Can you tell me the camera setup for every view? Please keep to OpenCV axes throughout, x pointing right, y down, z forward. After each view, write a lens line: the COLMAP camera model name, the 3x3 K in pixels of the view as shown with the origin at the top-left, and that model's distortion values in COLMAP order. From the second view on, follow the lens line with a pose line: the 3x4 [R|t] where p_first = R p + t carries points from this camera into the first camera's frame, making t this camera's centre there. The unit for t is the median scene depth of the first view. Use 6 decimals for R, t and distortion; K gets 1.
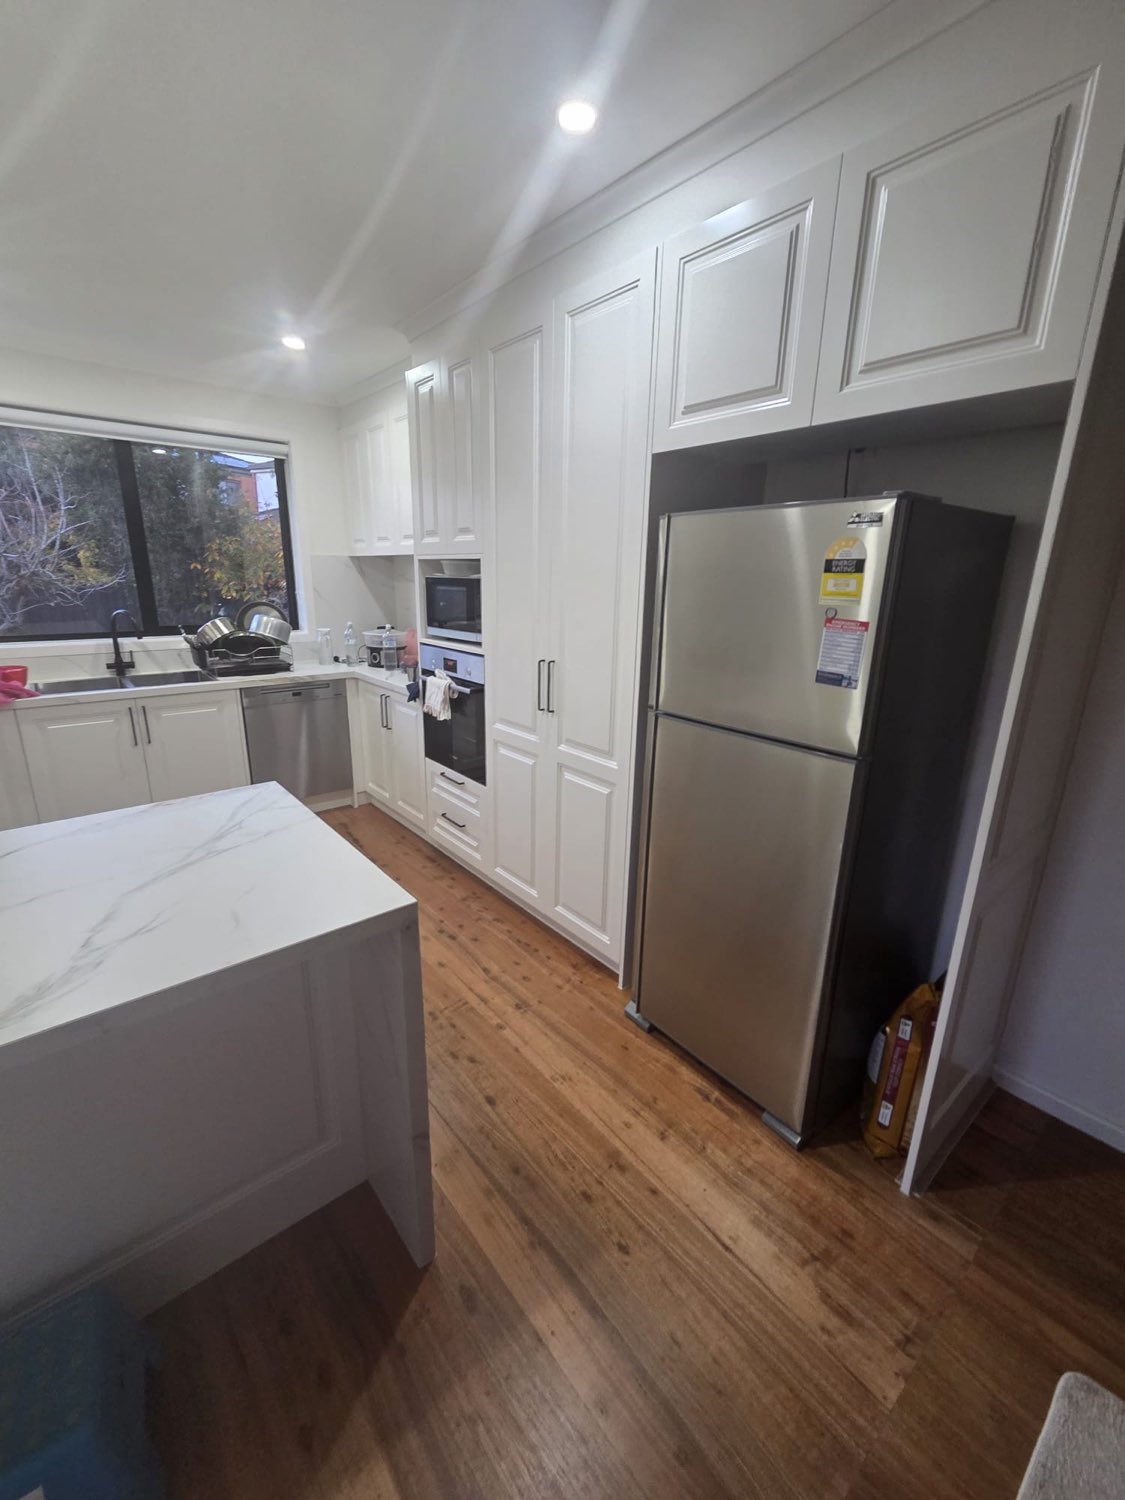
lens RADIAL K [[617.1, 0, 555.4], [0, 617.1, 748.9], [0, 0, 1]] dist [0.000470, -0.000350]
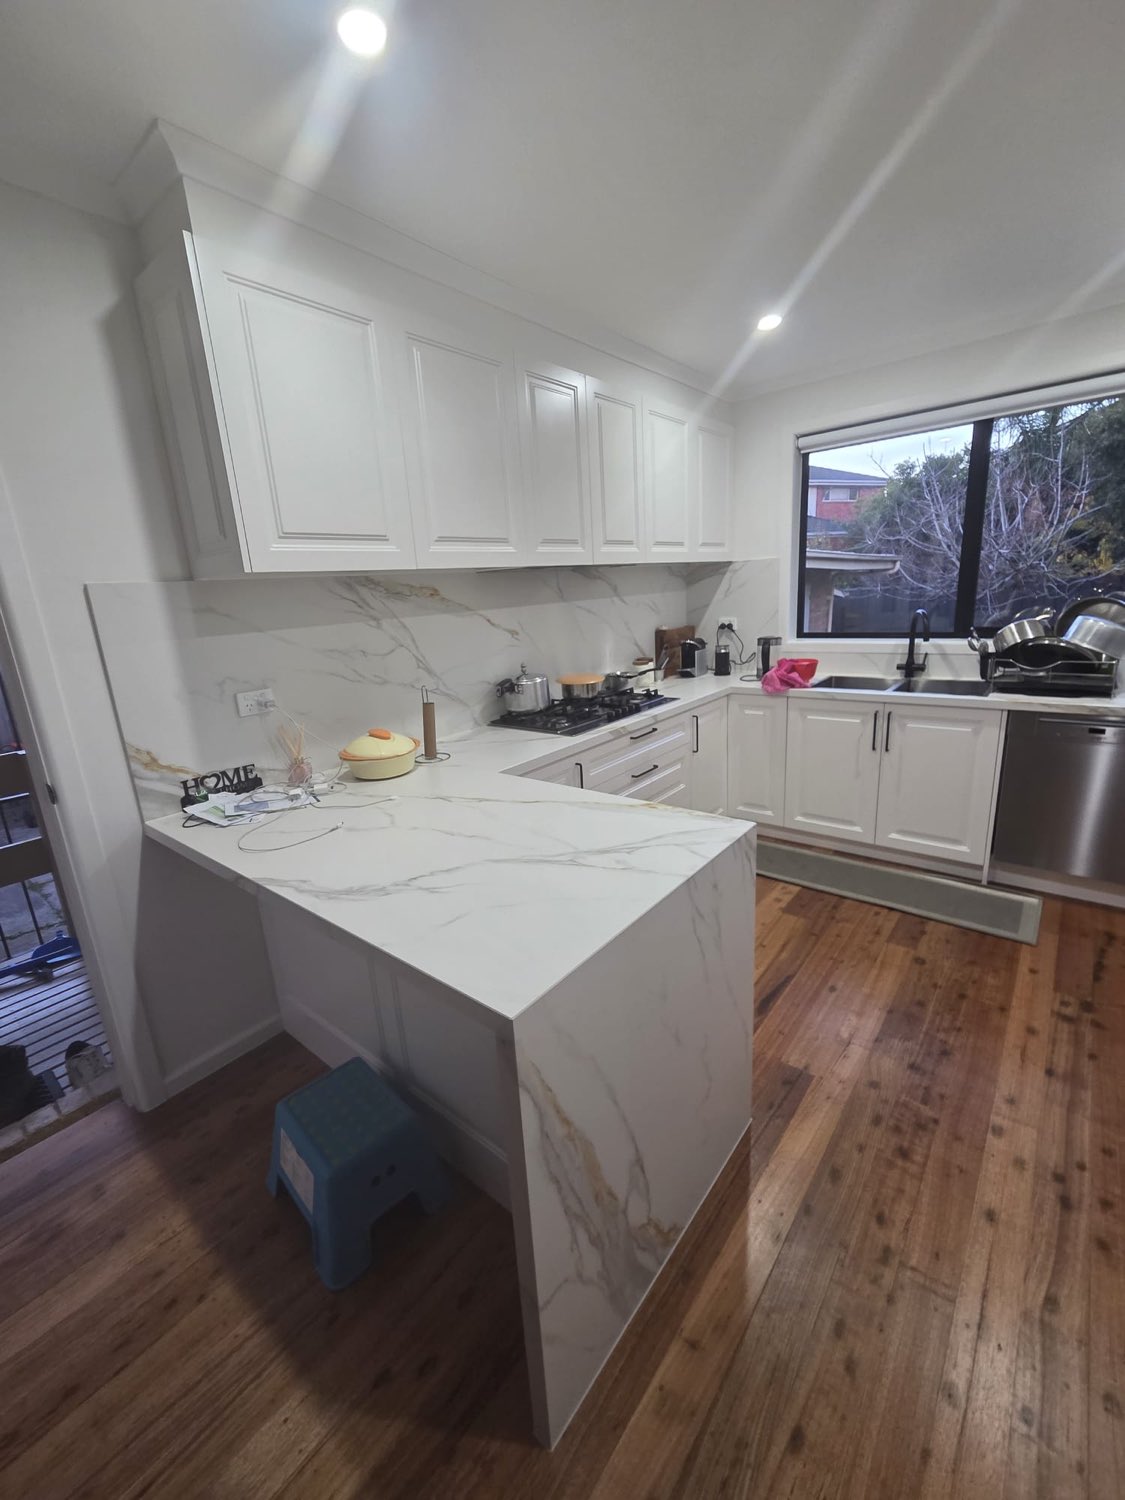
lens RADIAL K [[617.1, 0, 557.4], [0, 617.1, 751.8], [0, 0, 1]] dist [0.000470, -0.000350]
pose [[0.184983, 0.223475, -0.956995, 0.176166], [-0.205042, 0.961147, 0.184811, -0.088810], [0.961114, 0.162037, 0.223617, 0.334716]]
